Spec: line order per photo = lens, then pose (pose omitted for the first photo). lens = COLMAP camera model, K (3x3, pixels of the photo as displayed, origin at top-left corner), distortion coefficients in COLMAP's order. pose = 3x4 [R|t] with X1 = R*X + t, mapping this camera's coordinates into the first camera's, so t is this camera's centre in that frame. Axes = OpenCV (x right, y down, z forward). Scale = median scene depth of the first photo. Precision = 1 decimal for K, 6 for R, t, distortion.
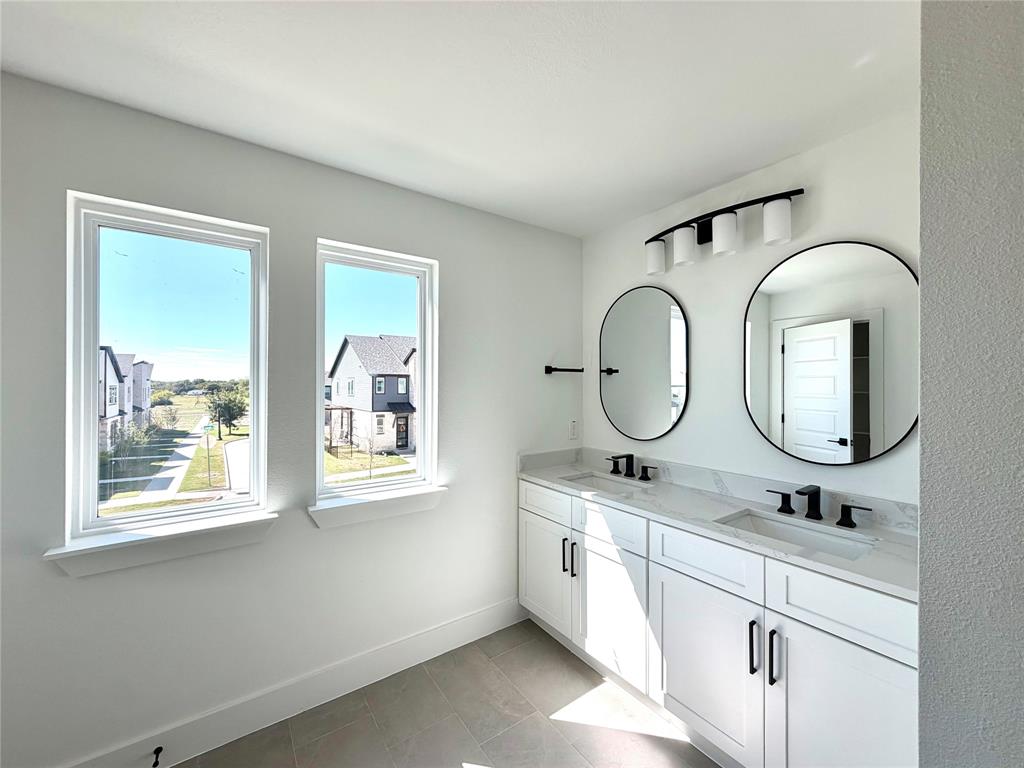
lens RADIAL K [[408.4, 0, 512.2], [0, 408.4, 385.4], [0, 0, 1]] dist [-0.002449, 0.001051]
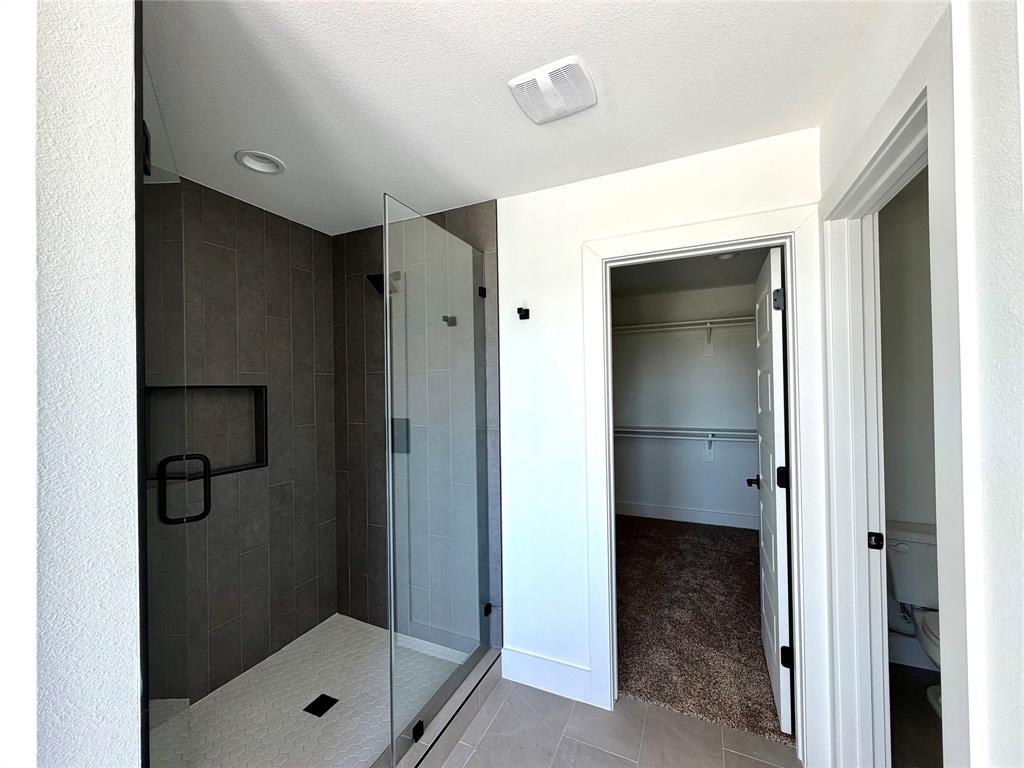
lens RADIAL K [[408.4, 0, 512.3], [0, 408.4, 380.8], [0, 0, 1]] dist [-0.002449, 0.001051]
pose [[-0.483990, 0.013459, 0.874970, -0.285987], [0.016975, 0.999838, -0.005989, -0.036981], [-0.874909, 0.011954, -0.484140, 0.349615]]
